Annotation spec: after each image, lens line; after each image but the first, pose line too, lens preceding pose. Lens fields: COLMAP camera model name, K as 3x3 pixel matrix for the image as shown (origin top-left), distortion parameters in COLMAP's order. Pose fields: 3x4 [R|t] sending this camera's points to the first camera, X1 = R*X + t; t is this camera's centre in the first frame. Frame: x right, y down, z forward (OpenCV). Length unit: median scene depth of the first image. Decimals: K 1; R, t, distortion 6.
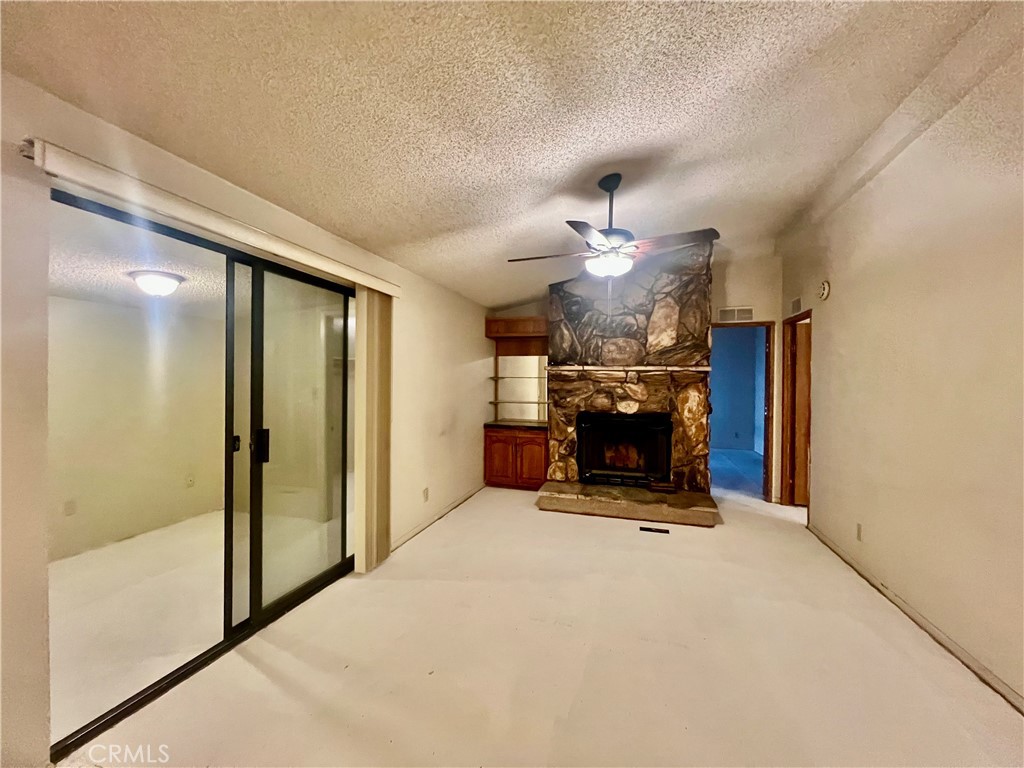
lens RADIAL K [[409.6, 0, 512.0], [0, 409.6, 384.0], [0, 0, 1]] dist [-0.001120, 0.000200]
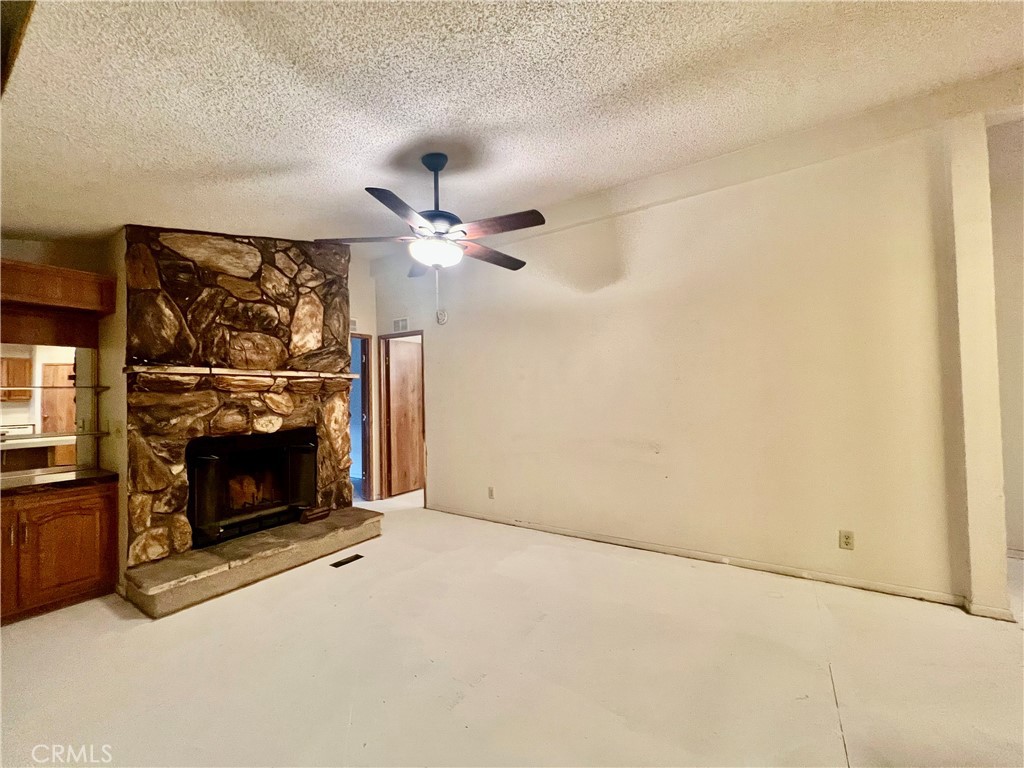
lens RADIAL K [[409.6, 0, 512.0], [0, 409.6, 384.0], [0, 0, 1]] dist [-0.001120, 0.000200]
pose [[0.278135, 0.007367, 0.960514, -0.328978], [0.033478, 0.999289, -0.017359, 0.009984], [-0.959959, 0.036984, 0.277690, 0.351996]]
